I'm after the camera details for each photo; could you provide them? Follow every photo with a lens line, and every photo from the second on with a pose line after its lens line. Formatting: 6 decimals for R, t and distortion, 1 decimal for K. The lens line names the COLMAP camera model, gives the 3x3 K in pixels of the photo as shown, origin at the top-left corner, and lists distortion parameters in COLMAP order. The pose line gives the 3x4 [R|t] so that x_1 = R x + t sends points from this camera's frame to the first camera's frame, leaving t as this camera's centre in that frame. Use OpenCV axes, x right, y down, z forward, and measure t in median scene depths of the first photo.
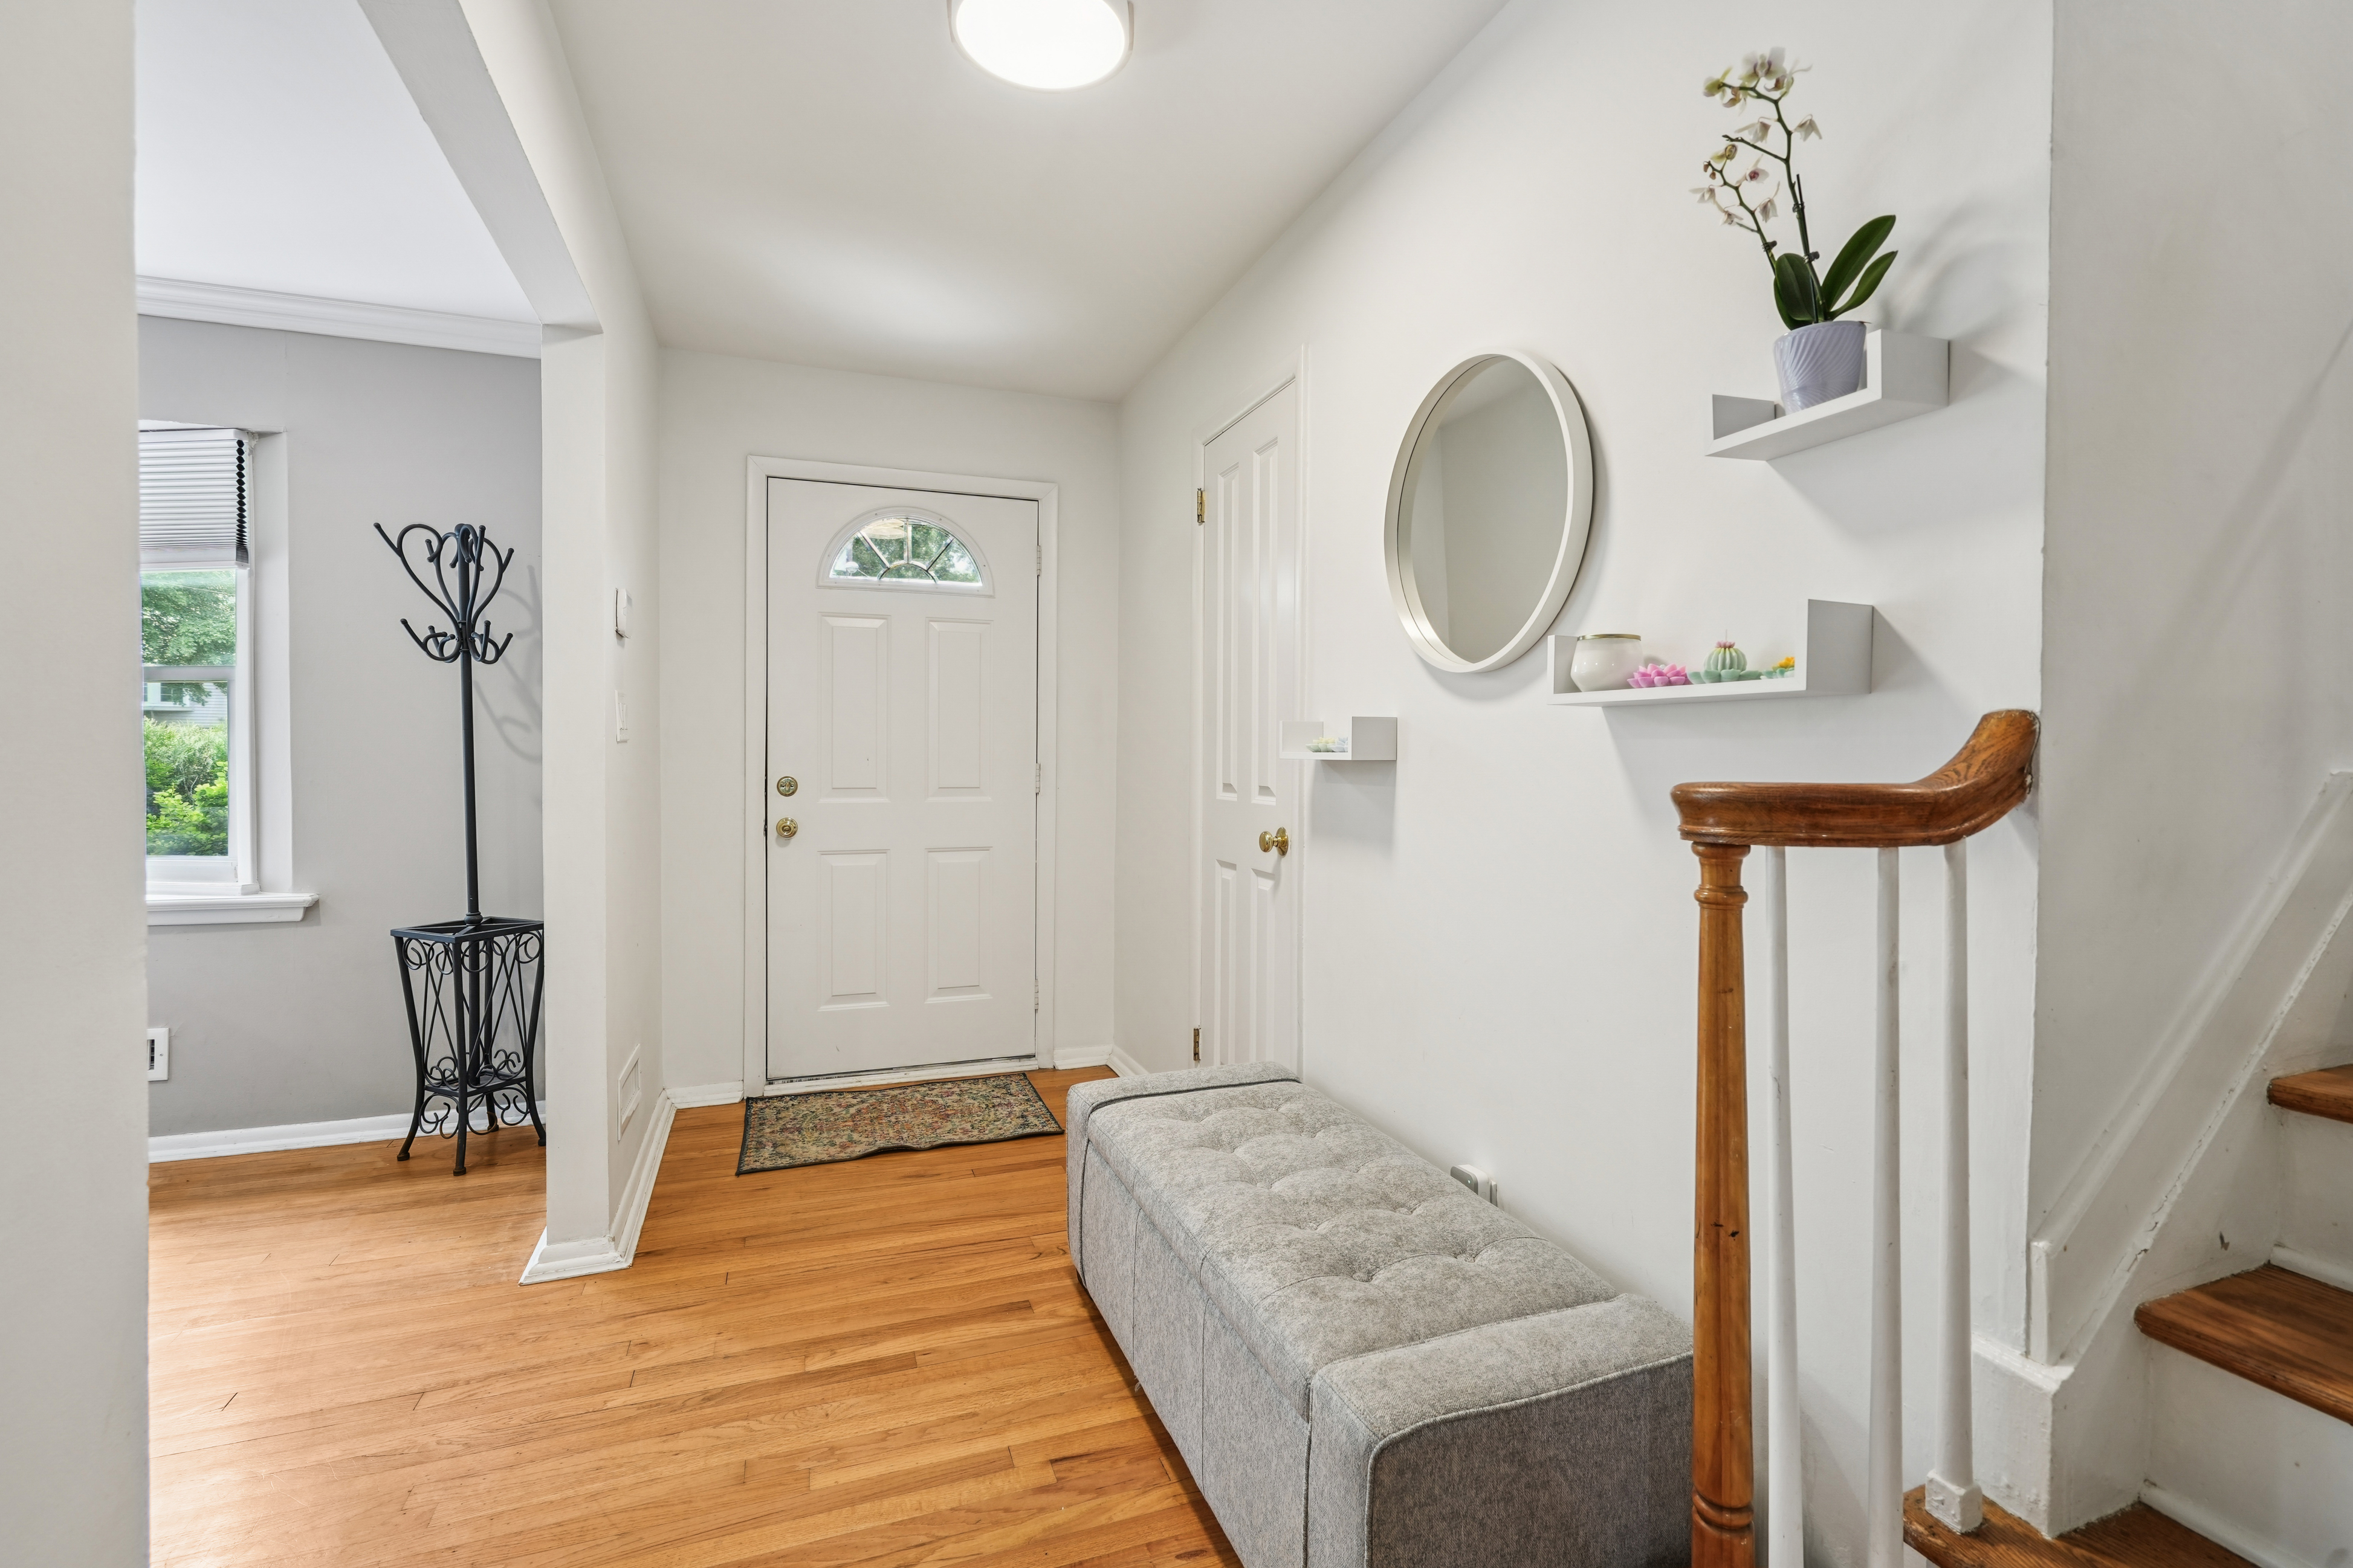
lens RADIAL K [[1070.5, 0, 1187.4], [0, 1070.5, 776.9], [0, 0, 1]] dist [-0.000790, 0.000816]
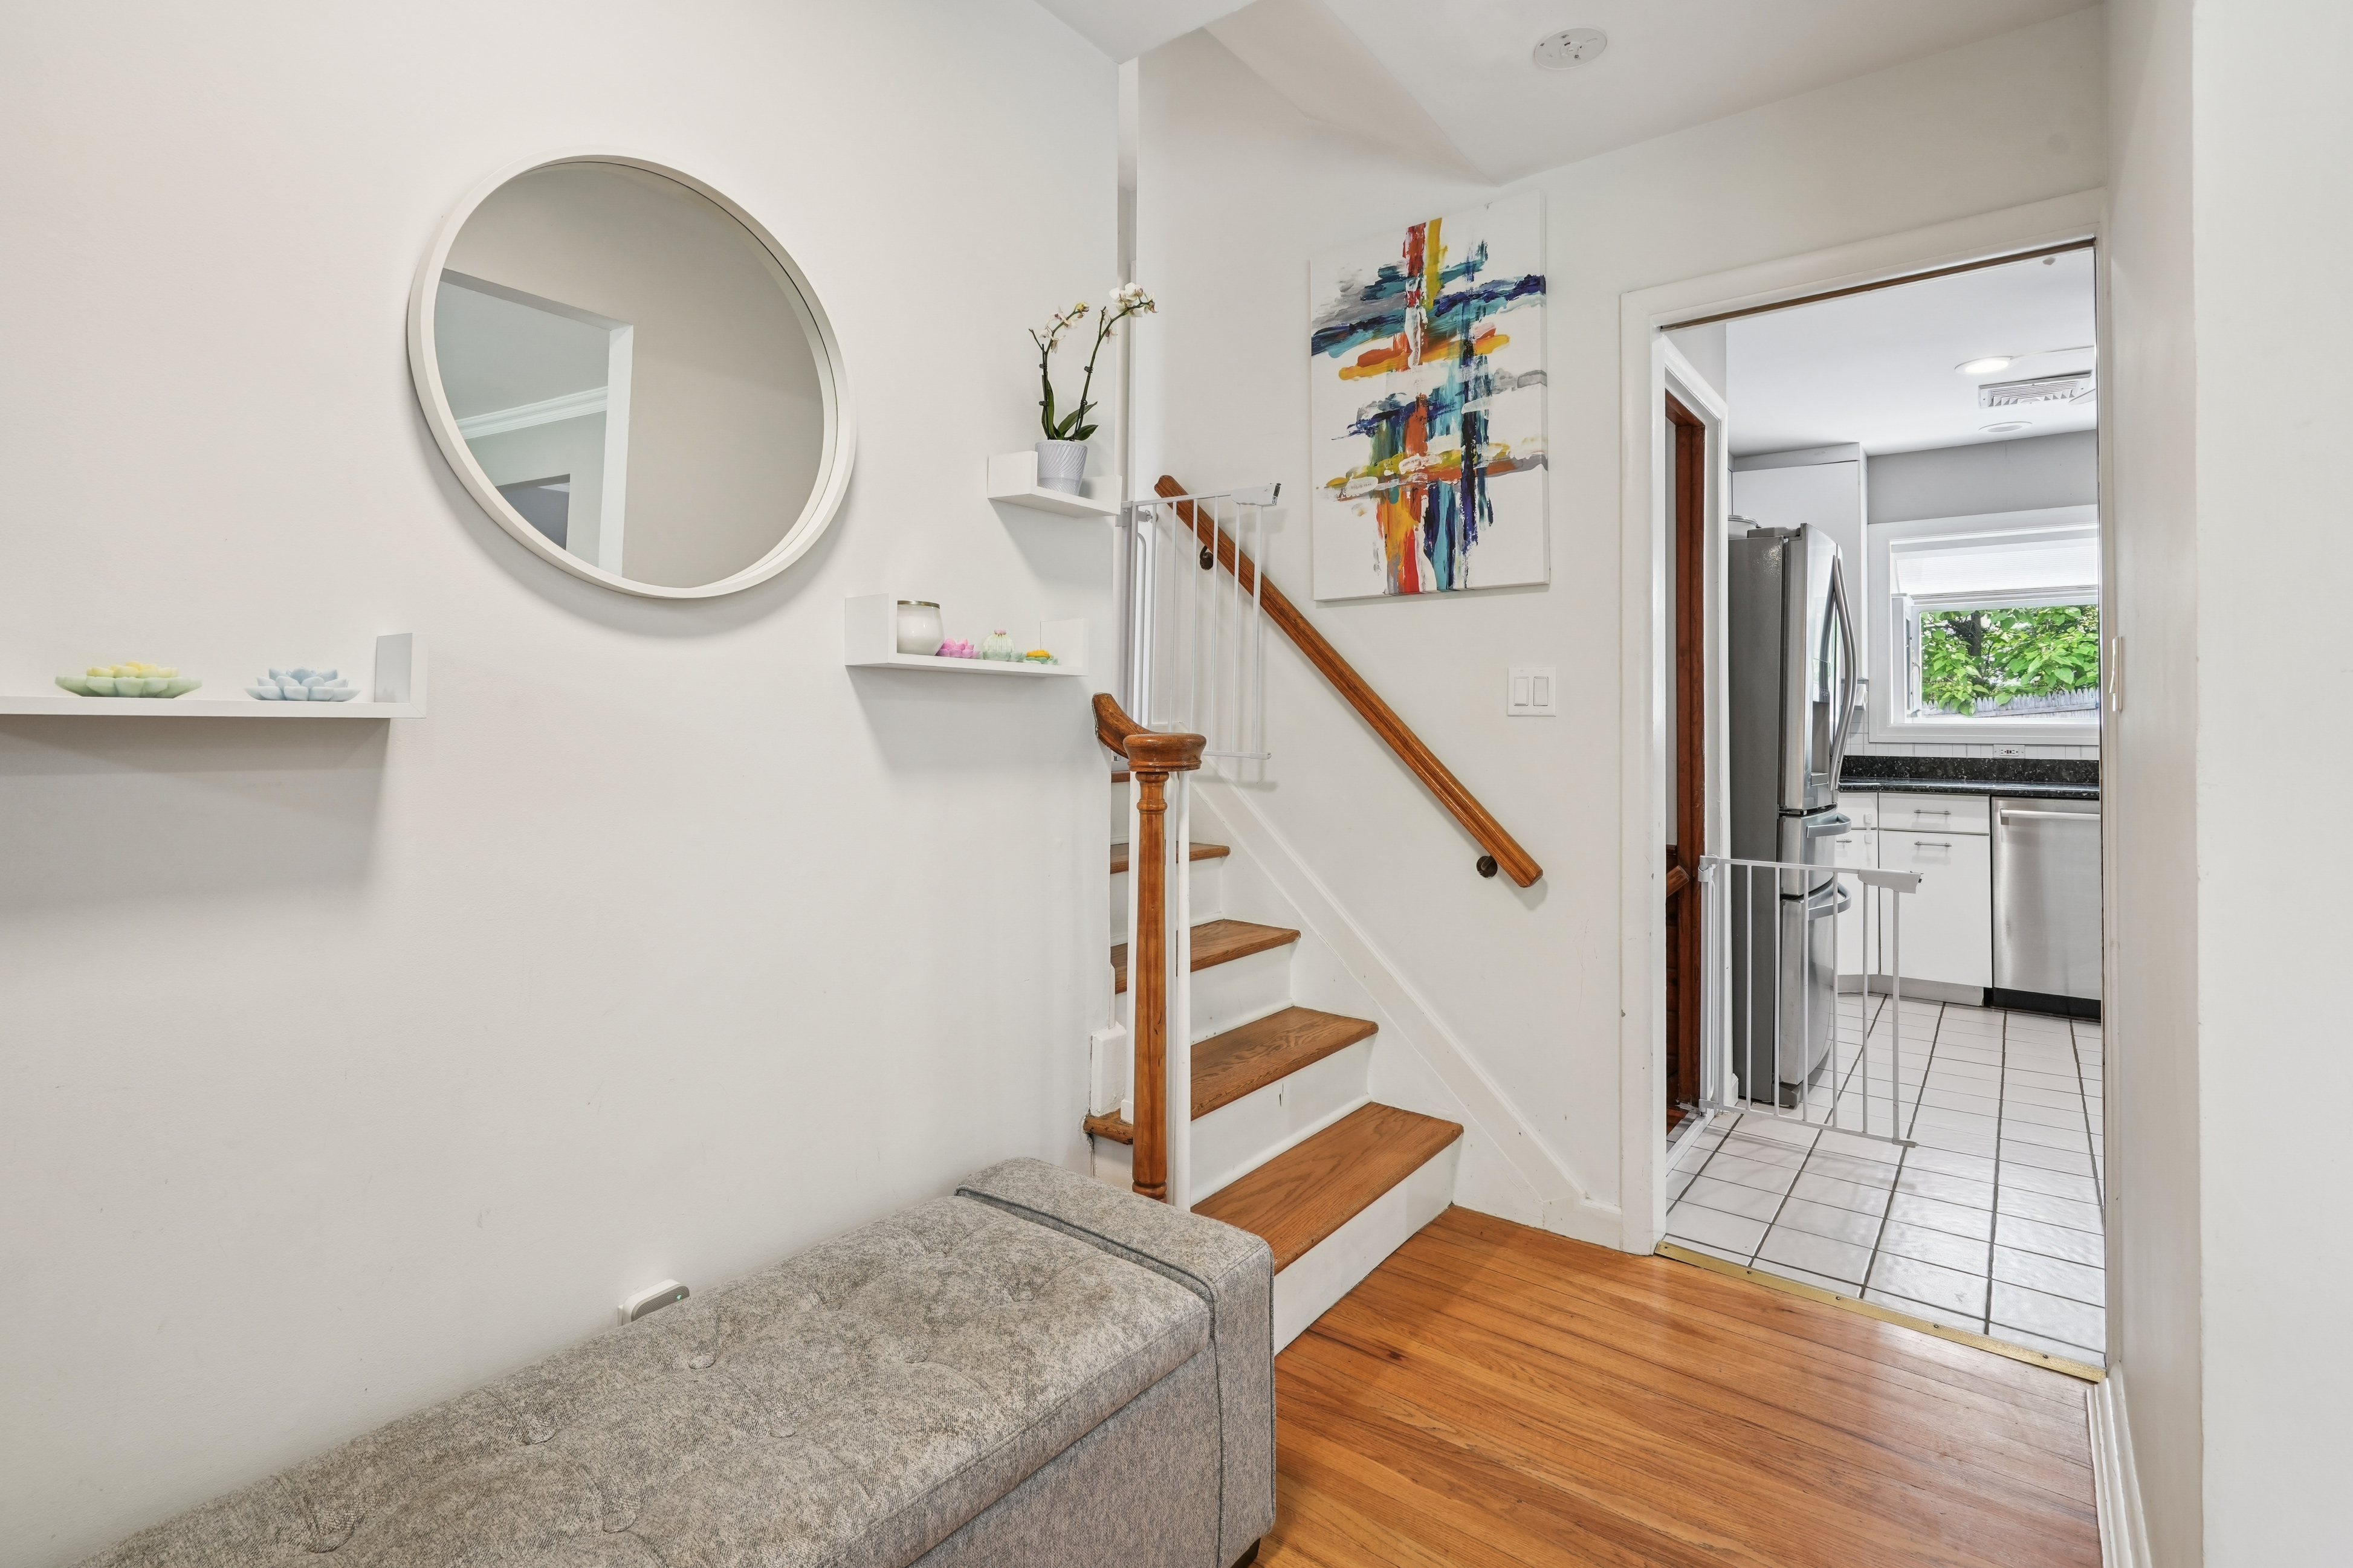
lens RADIAL K [[1084.8, 0, 1177.6], [0, 1084.8, 725.6], [0, 0, 1]] dist [-0.000209, 0.000164]
pose [[-0.524118, -0.008273, 0.851605, -0.735311], [0.008458, 0.999853, 0.014919, -0.027022], [-0.851604, 0.015022, -0.523971, 1.475684]]
